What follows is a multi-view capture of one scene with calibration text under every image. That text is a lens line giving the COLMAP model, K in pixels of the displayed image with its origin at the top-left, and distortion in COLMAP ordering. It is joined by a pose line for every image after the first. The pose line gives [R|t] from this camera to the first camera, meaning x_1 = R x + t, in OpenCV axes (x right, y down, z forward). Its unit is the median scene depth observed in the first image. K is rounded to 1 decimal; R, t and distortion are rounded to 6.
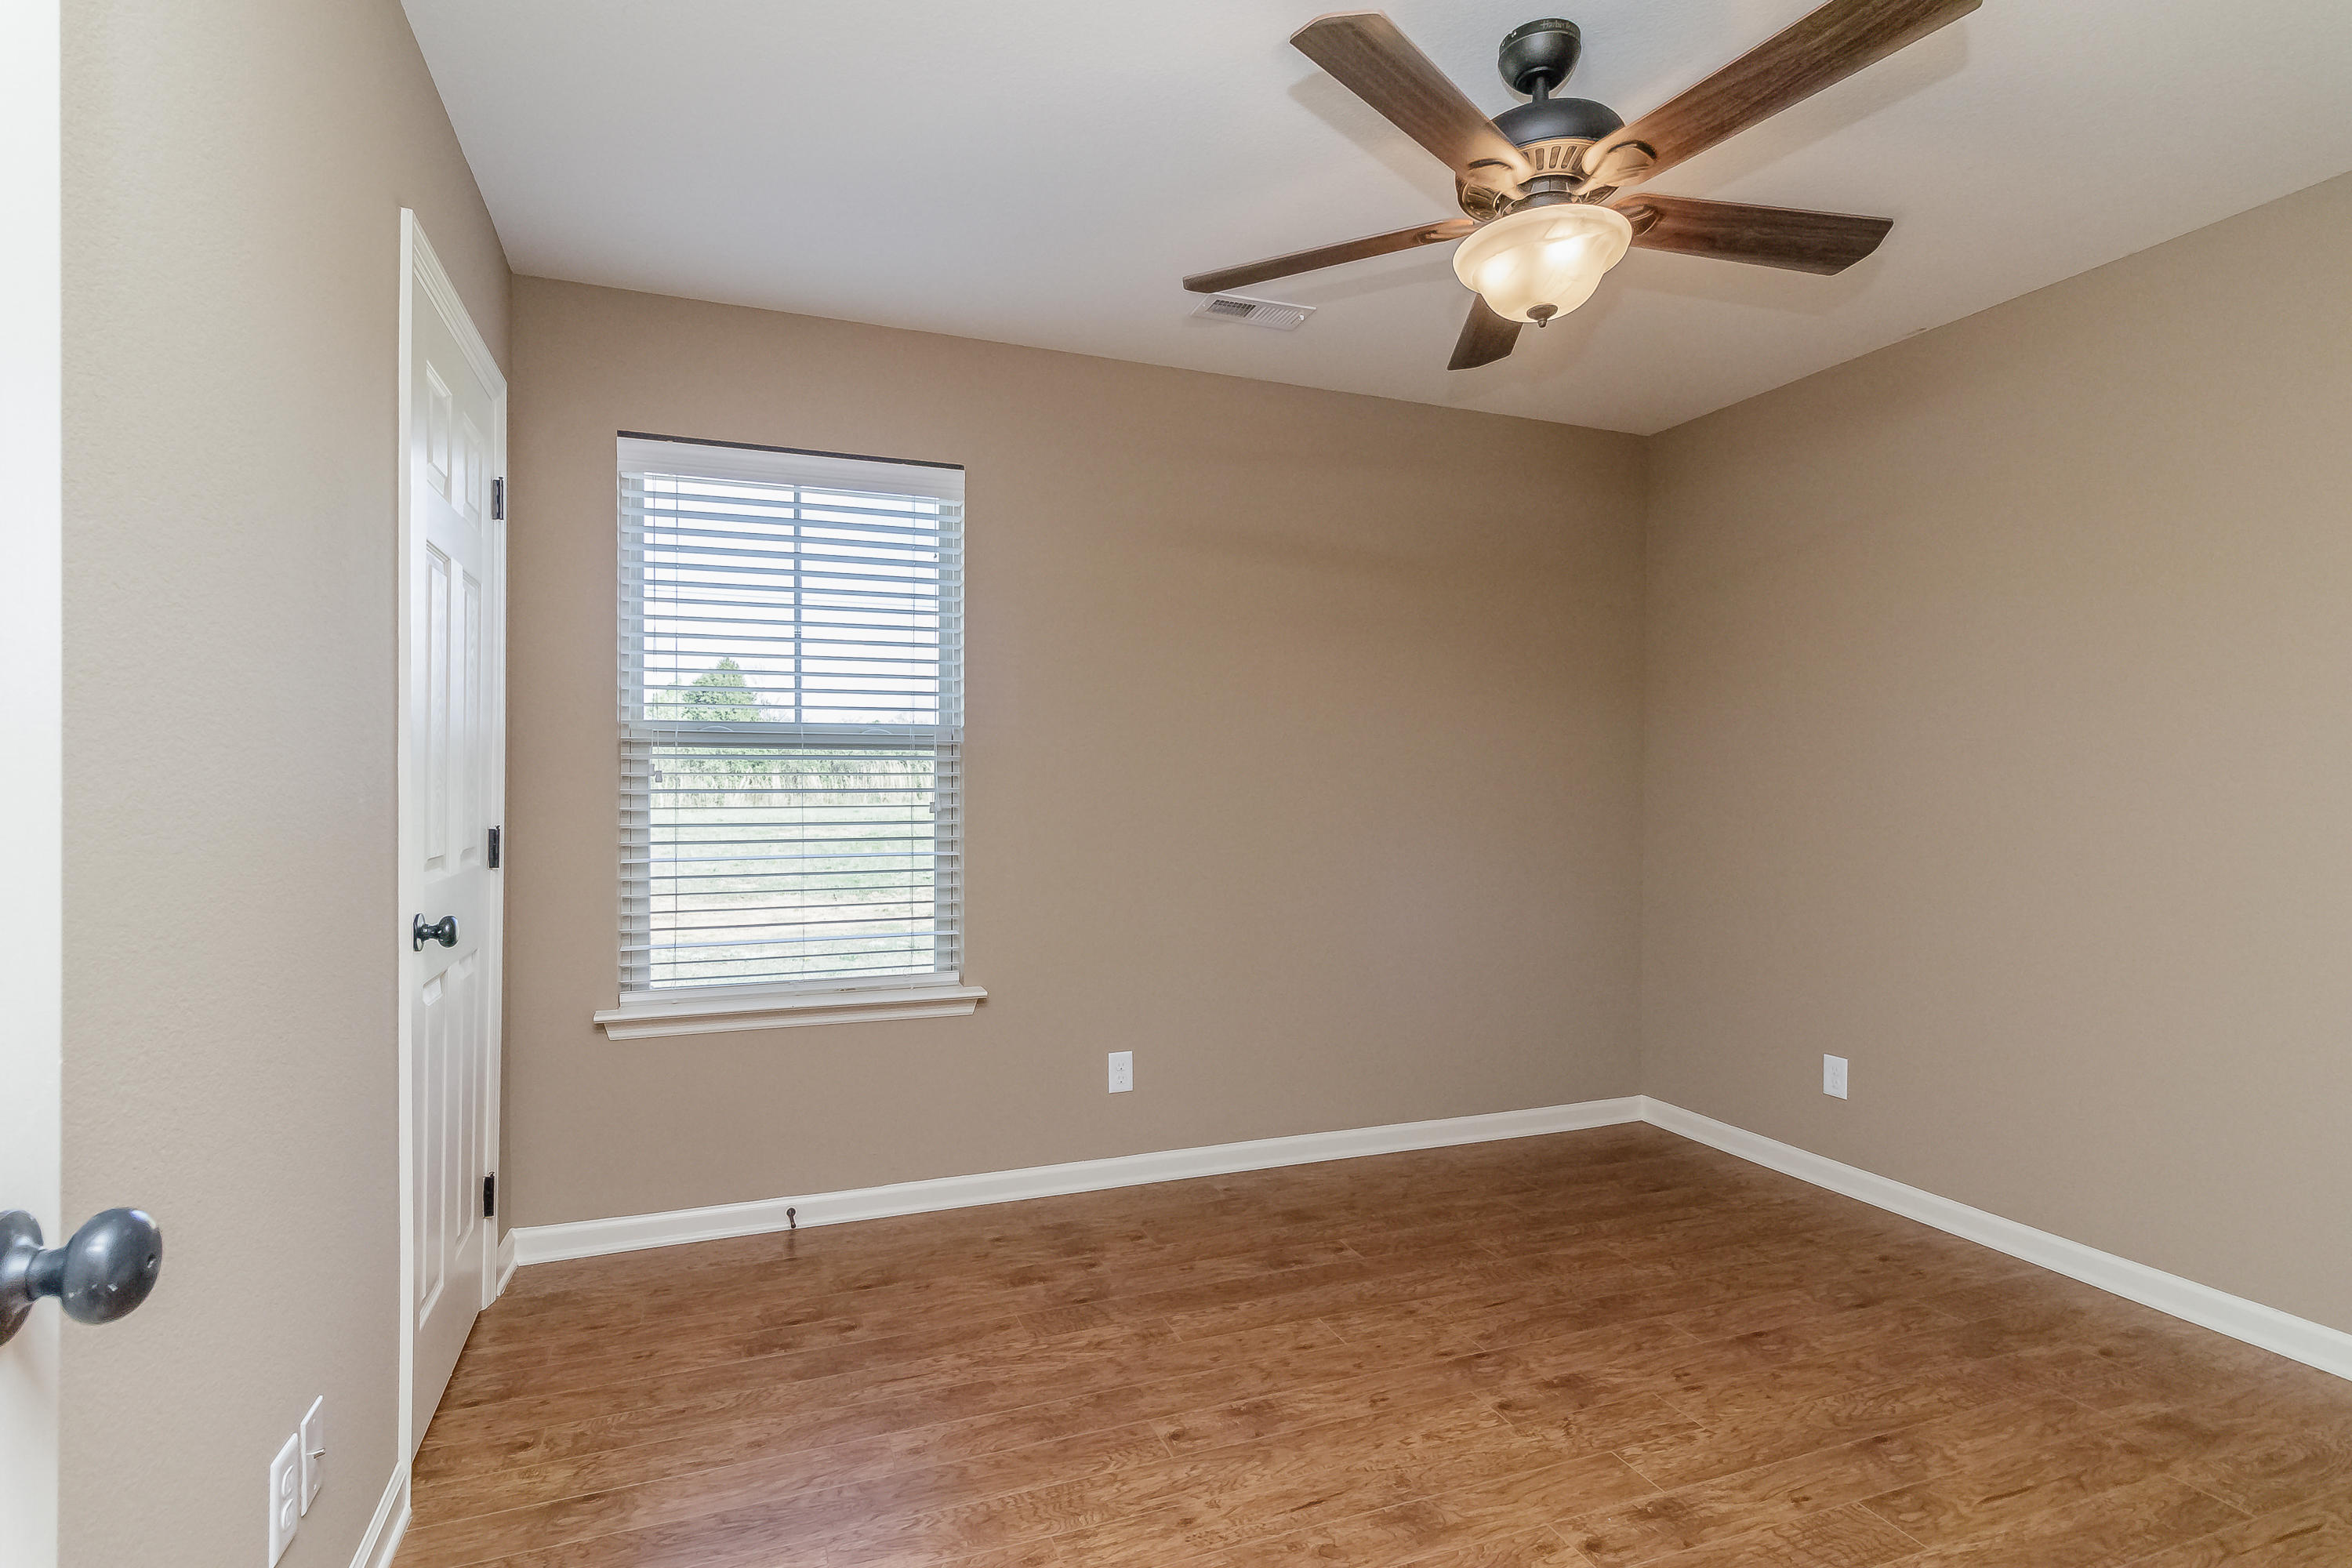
lens RADIAL K [[1140.5, 0, 1169.3], [0, 1140.5, 800.5], [0, 0, 1]] dist [0.000547, 0.002359]
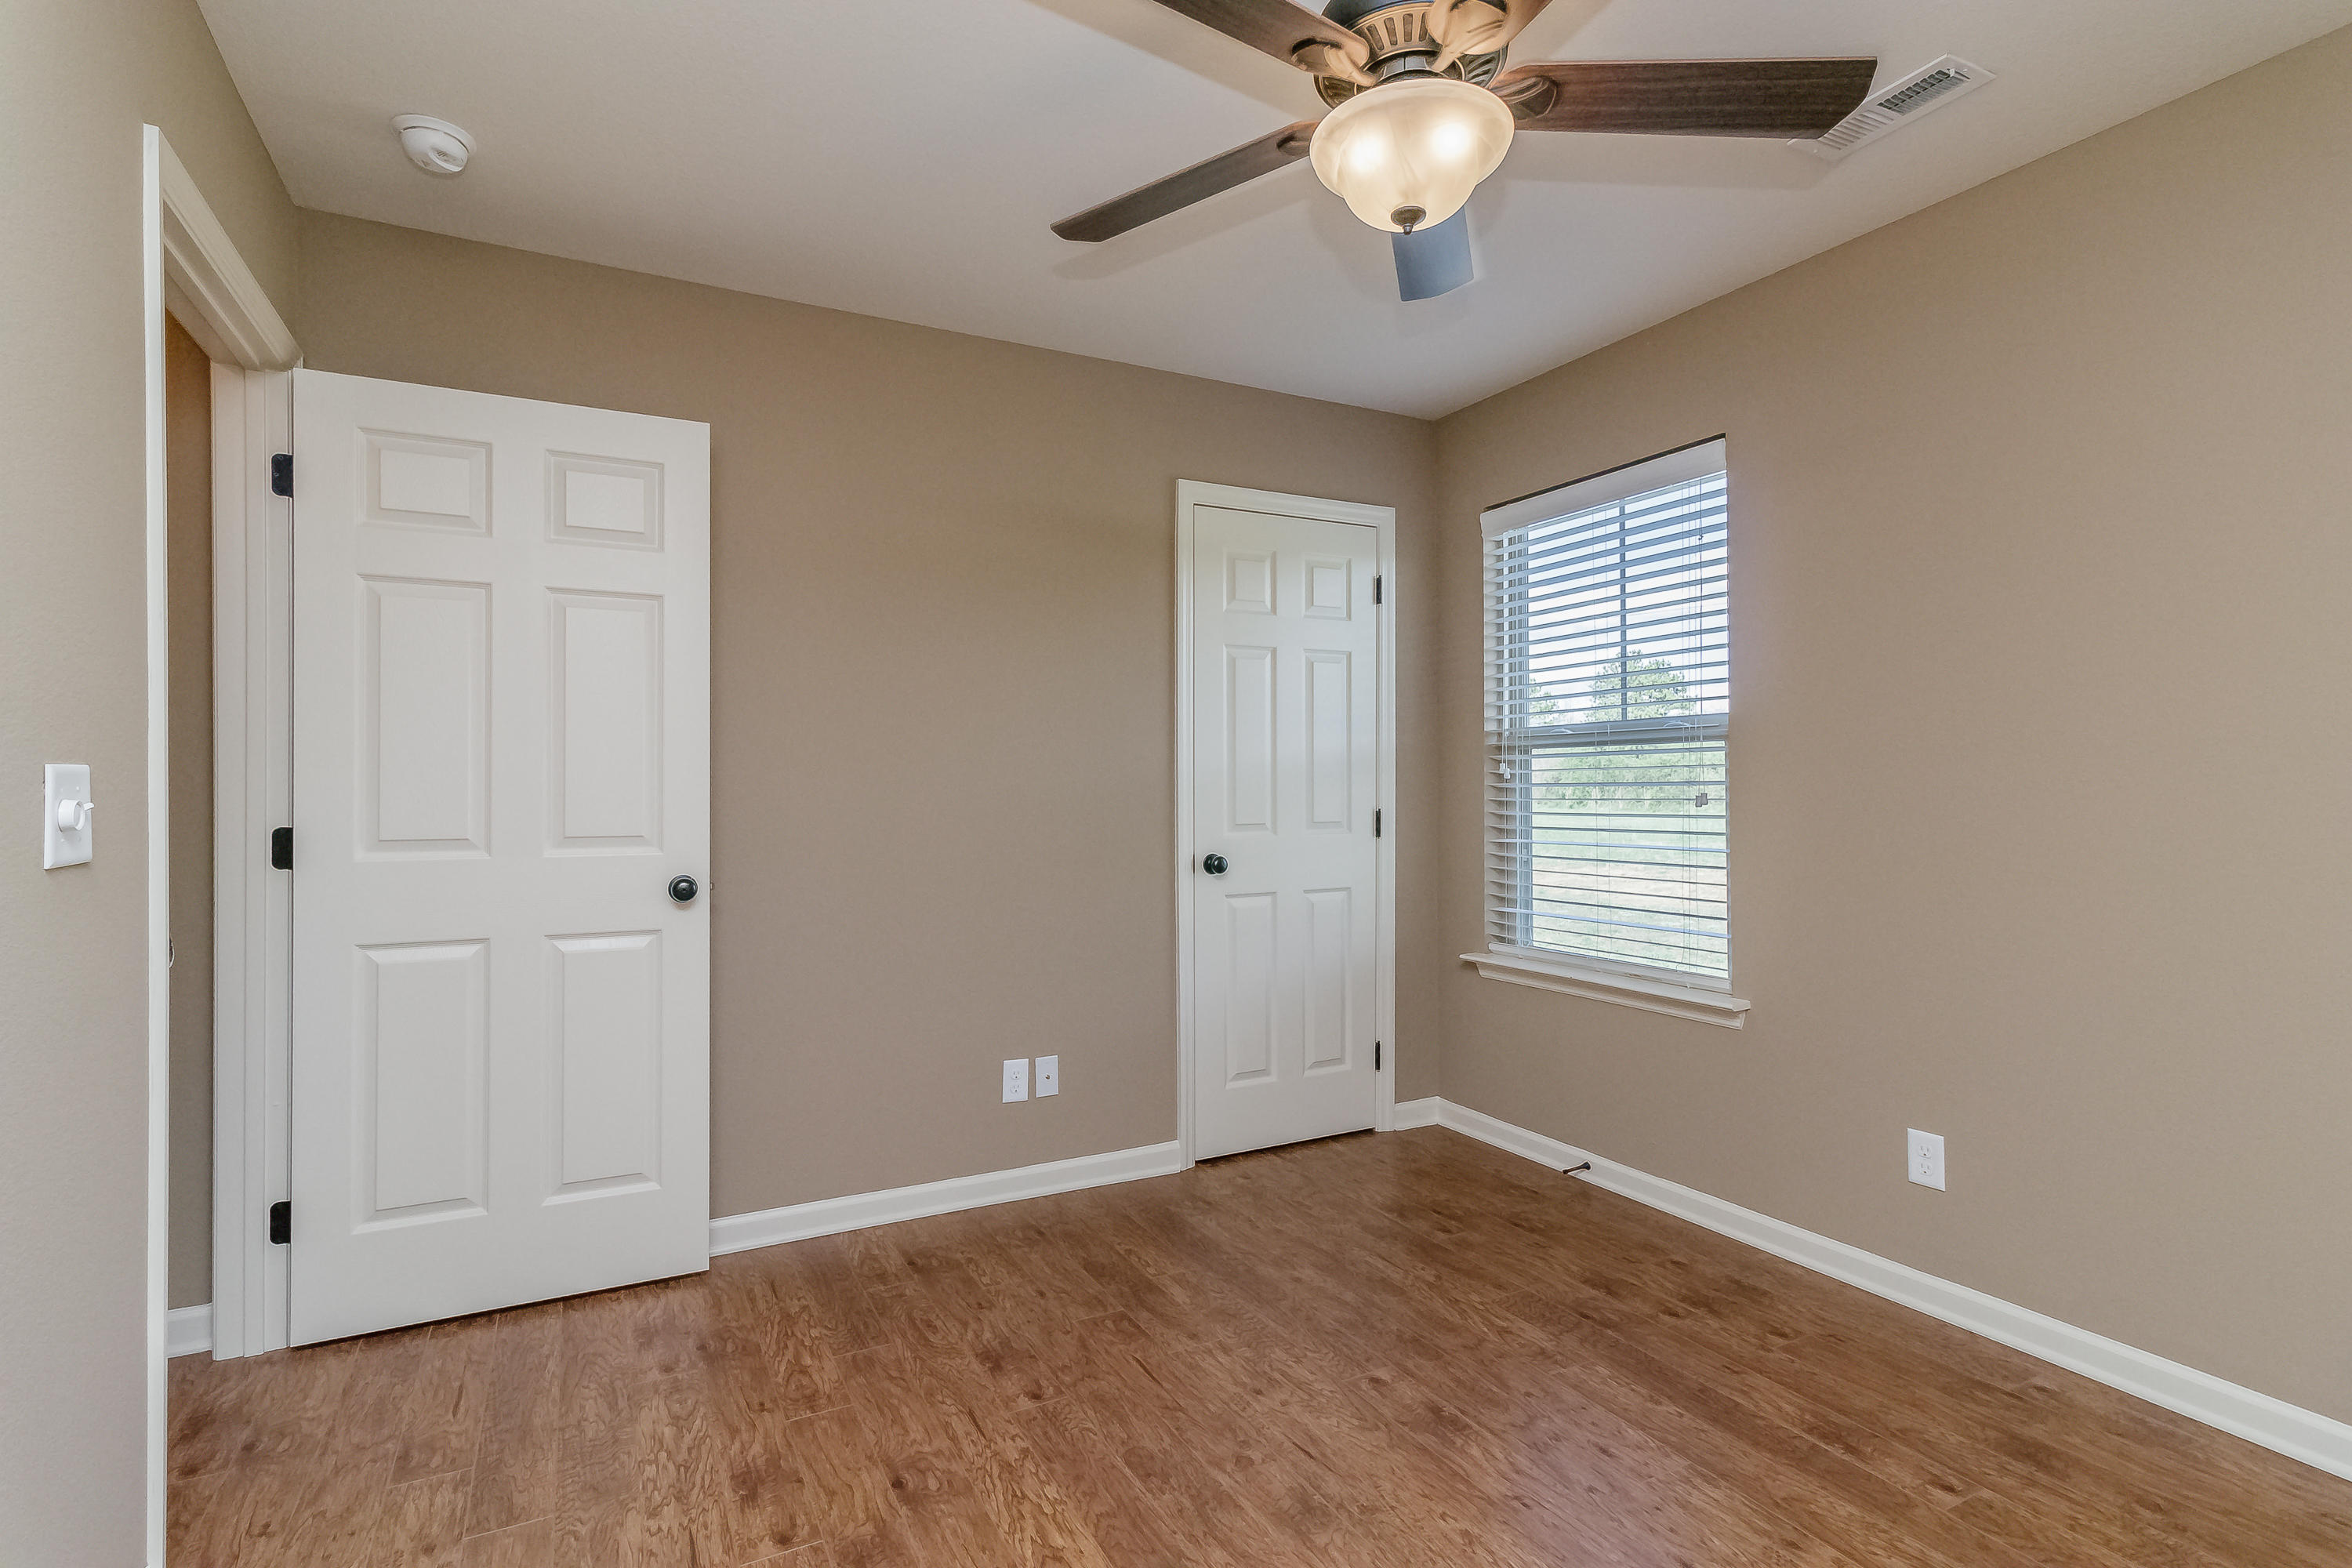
lens RADIAL K [[1140.5, 0, 1124.9], [0, 1140.5, 791.0], [0, 0, 1]] dist [0.000547, 0.002359]
pose [[0.085793, 0.005603, -0.996297, 0.770108], [-0.004270, 0.999977, 0.005256, -0.005993], [0.996304, 0.003803, 0.085815, 0.483142]]
